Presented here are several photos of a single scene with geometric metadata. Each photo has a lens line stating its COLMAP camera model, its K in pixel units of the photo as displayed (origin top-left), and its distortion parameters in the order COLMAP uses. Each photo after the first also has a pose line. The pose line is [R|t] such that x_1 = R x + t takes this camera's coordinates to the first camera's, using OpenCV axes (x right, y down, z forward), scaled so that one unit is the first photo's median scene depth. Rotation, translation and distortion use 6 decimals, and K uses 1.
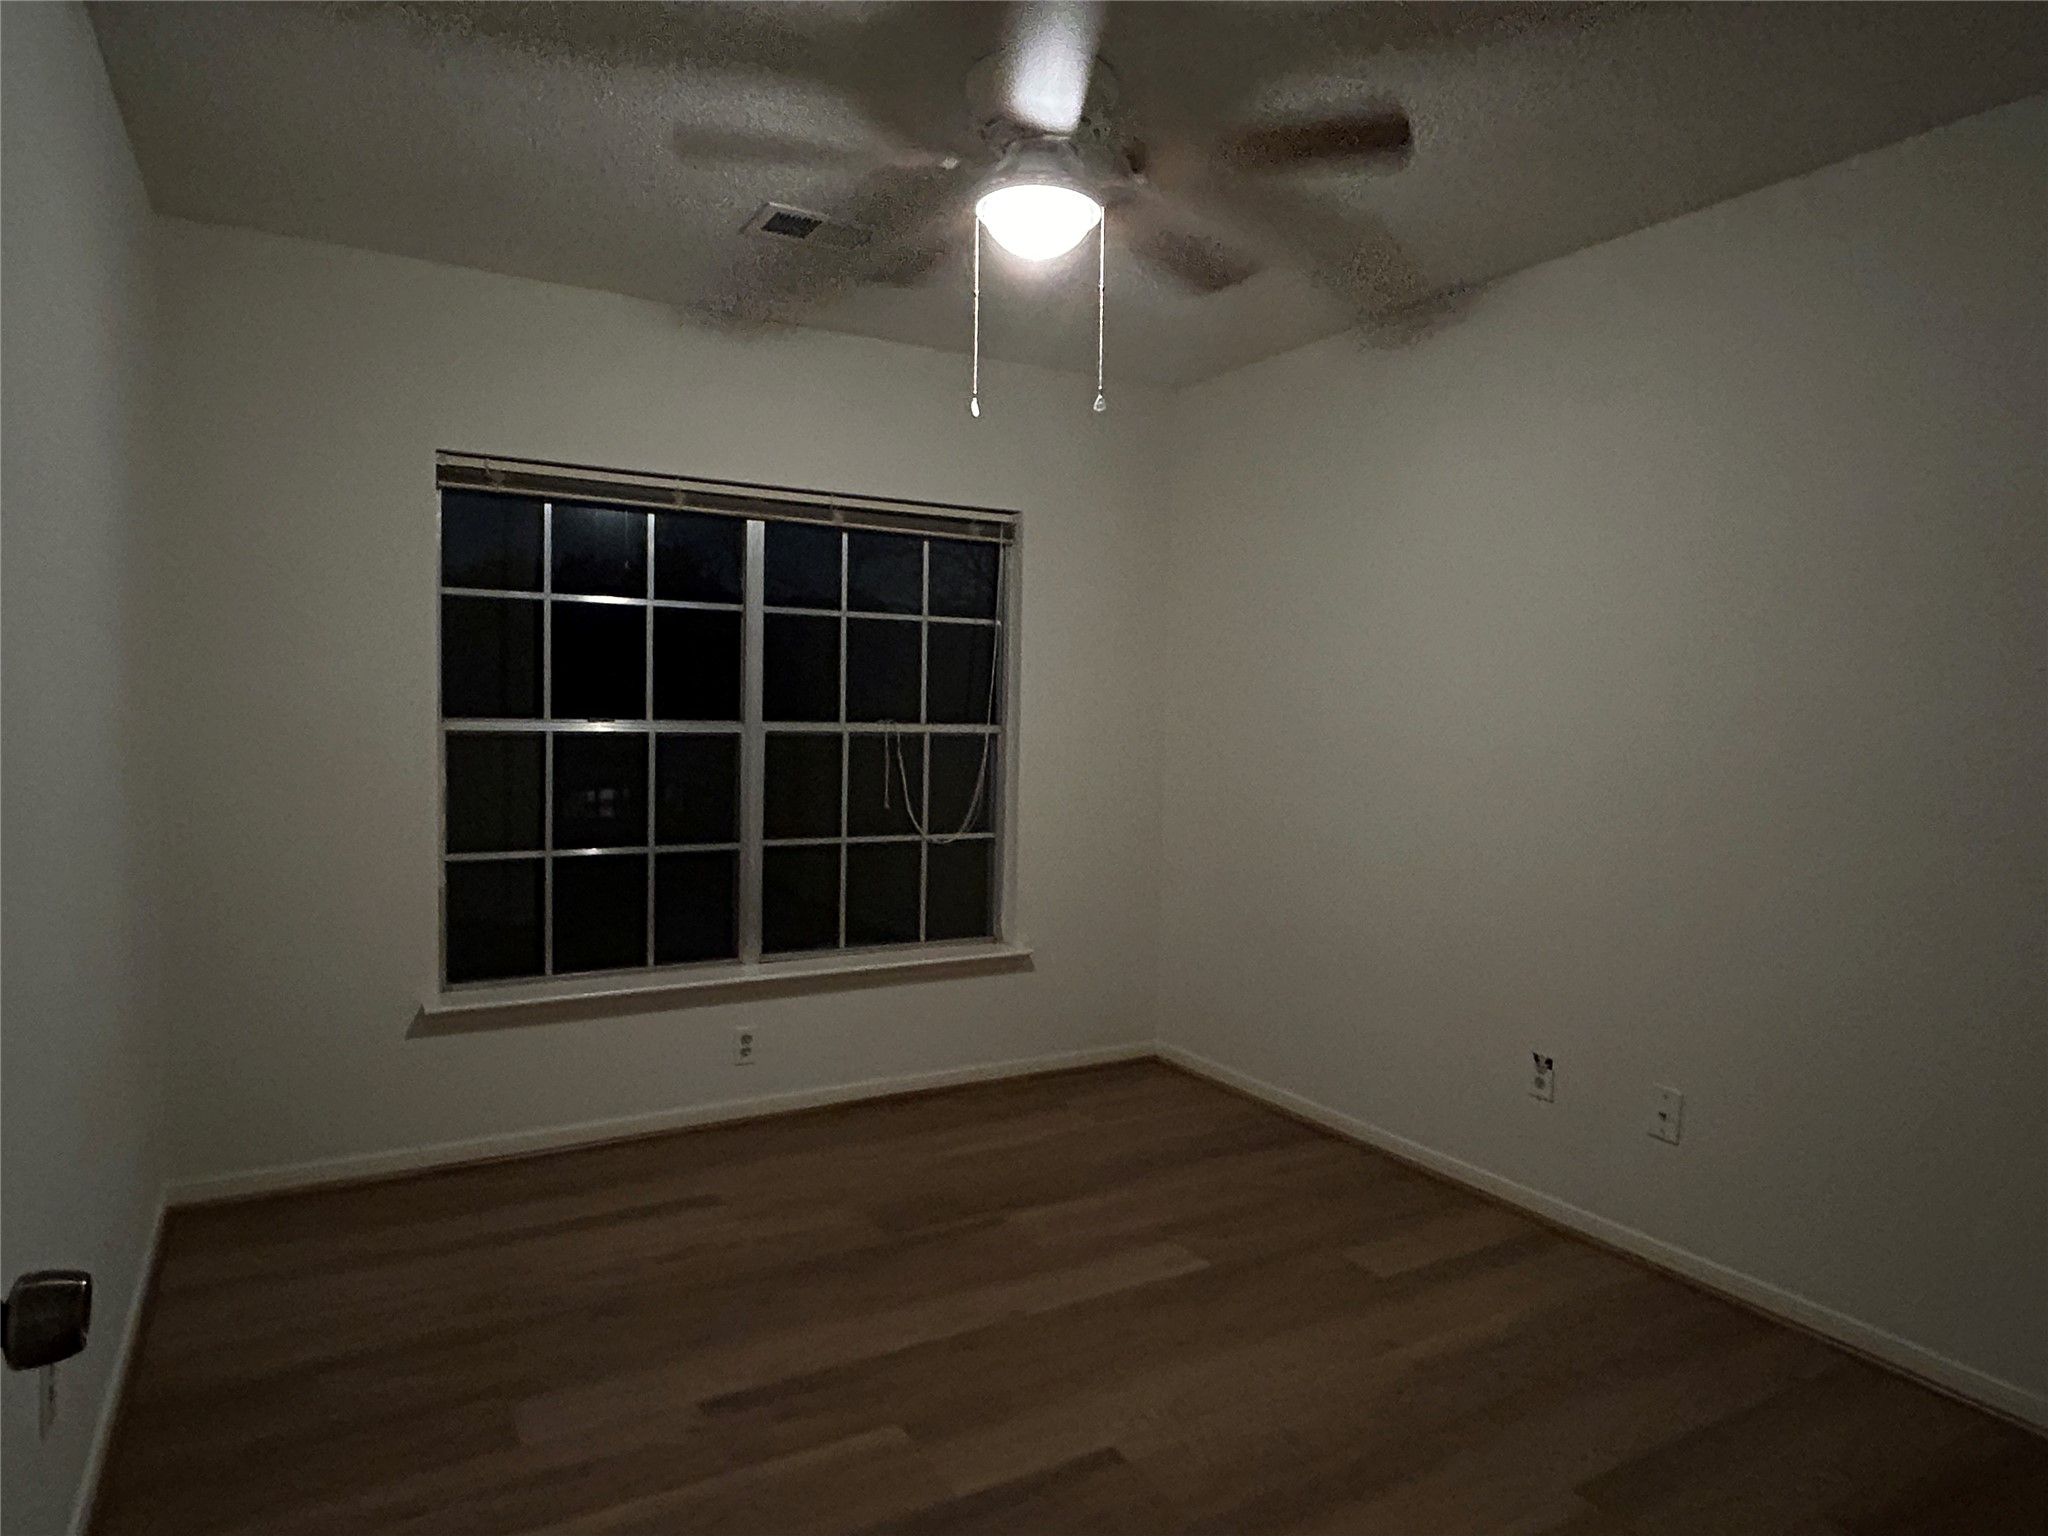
lens RADIAL K [[1236.3, 0, 1018.7], [0, 1236.3, 755.3], [0, 0, 1]] dist [0.002856, 0.000717]
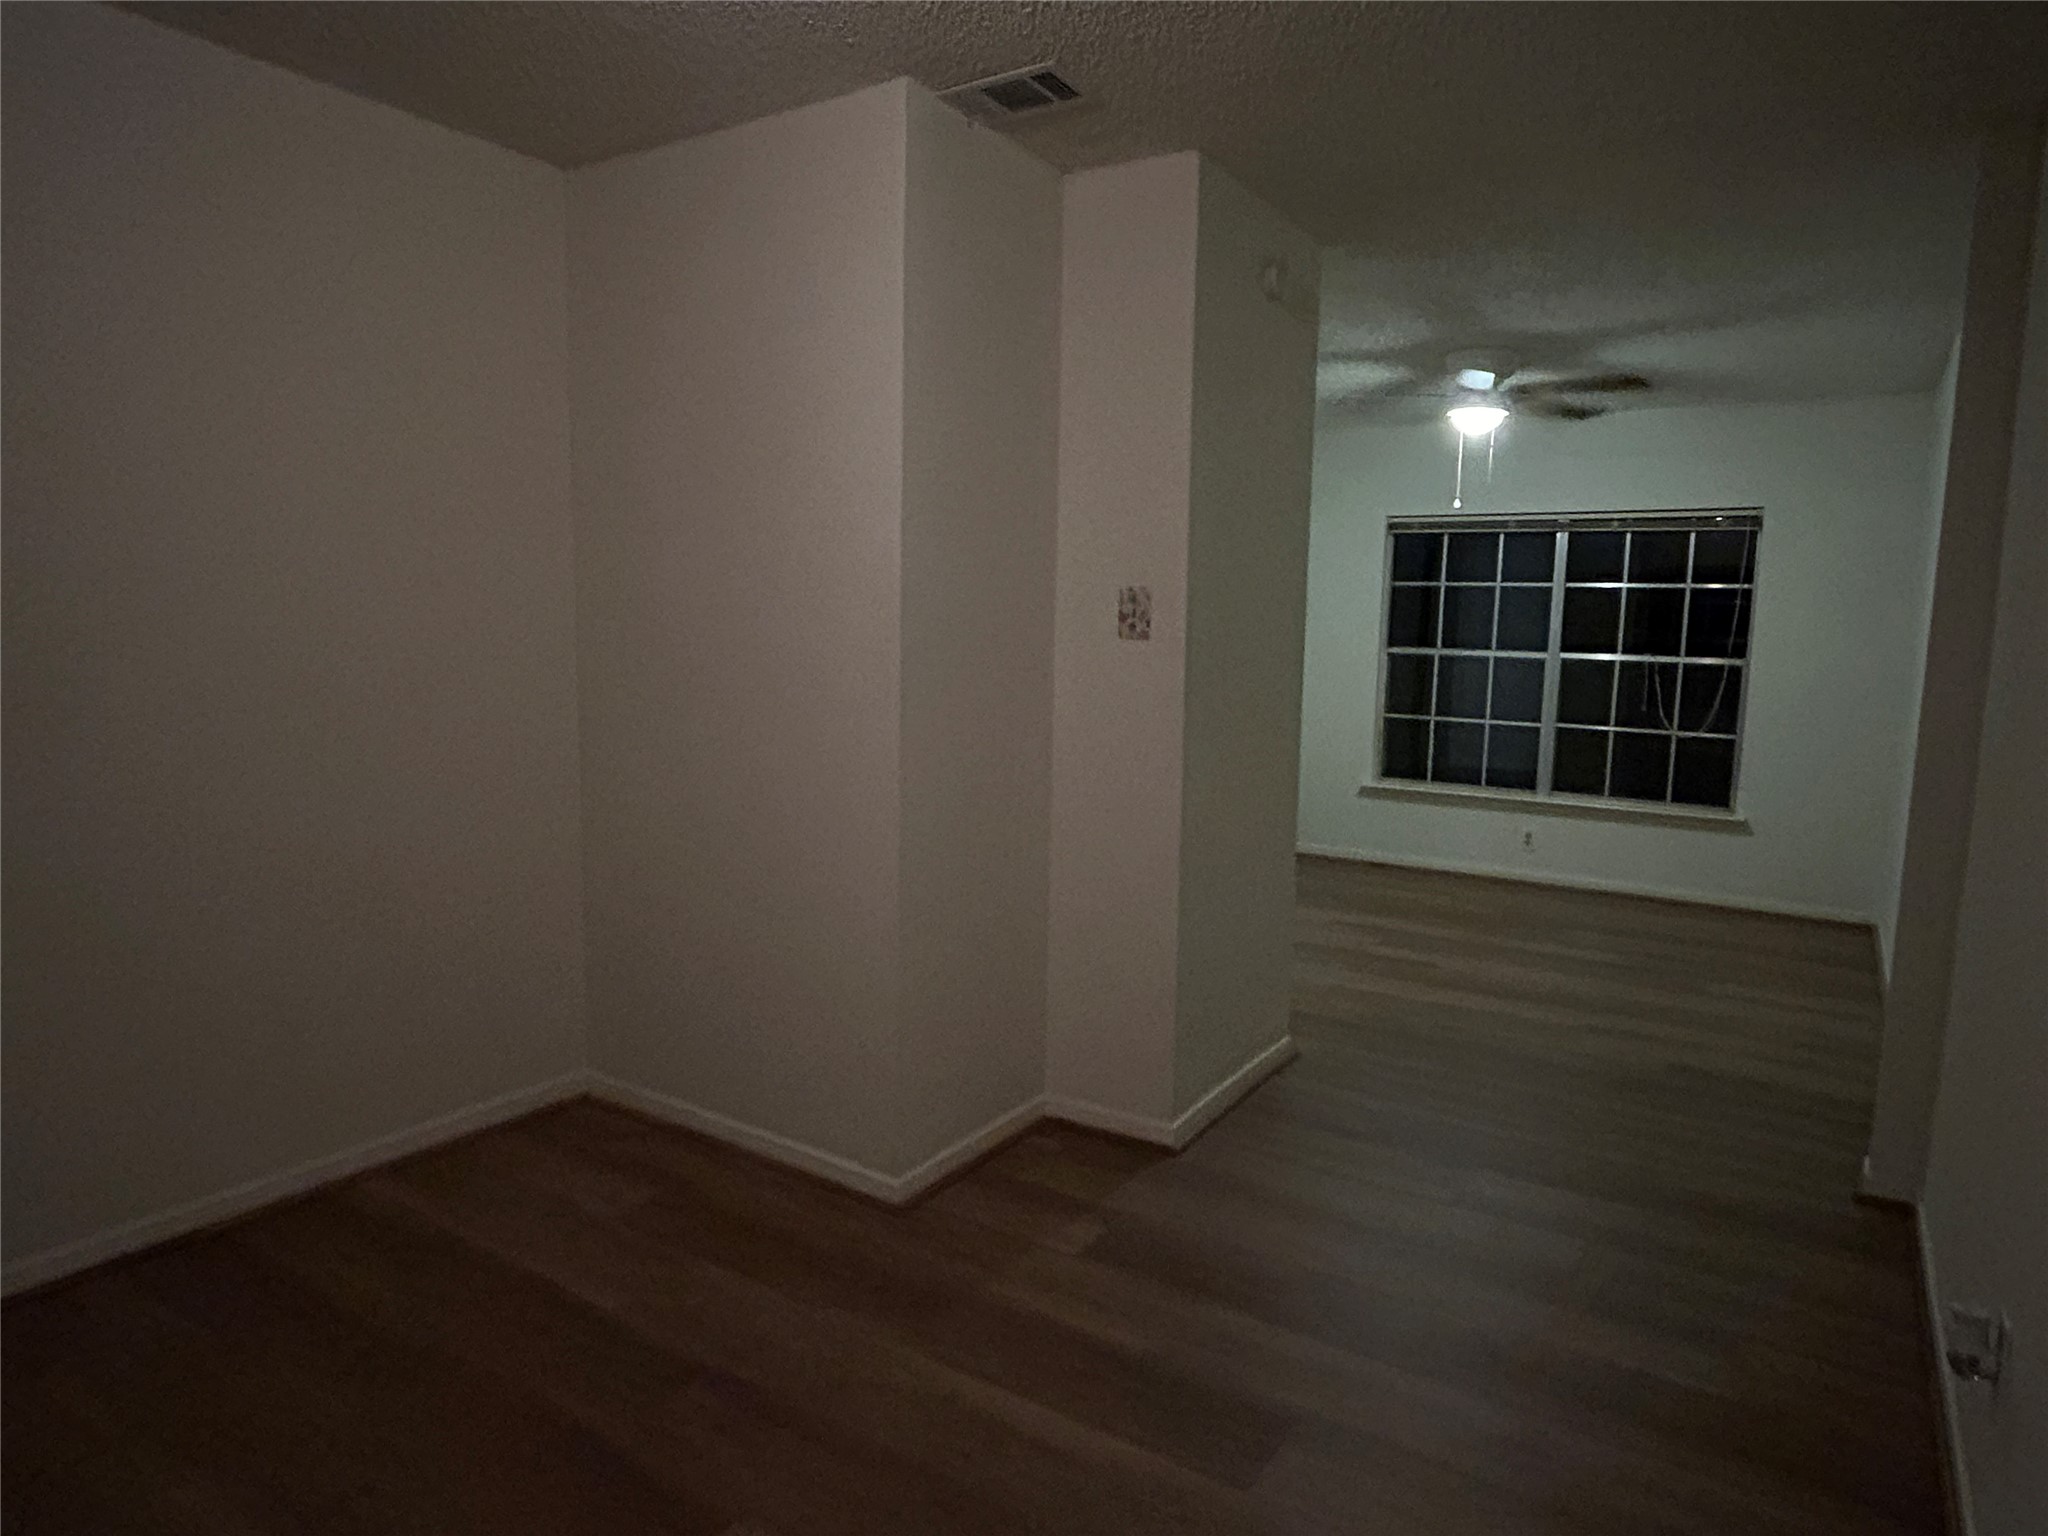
lens RADIAL K [[1236.3, 0, 1022.2], [0, 1236.3, 769.7], [0, 0, 1]] dist [0.002856, 0.000717]
pose [[0.471276, 0.102862, -0.875967, 0.932020], [-0.048099, 0.994695, 0.090926, 0.013308], [0.880673, -0.000719, 0.473723, -0.439177]]
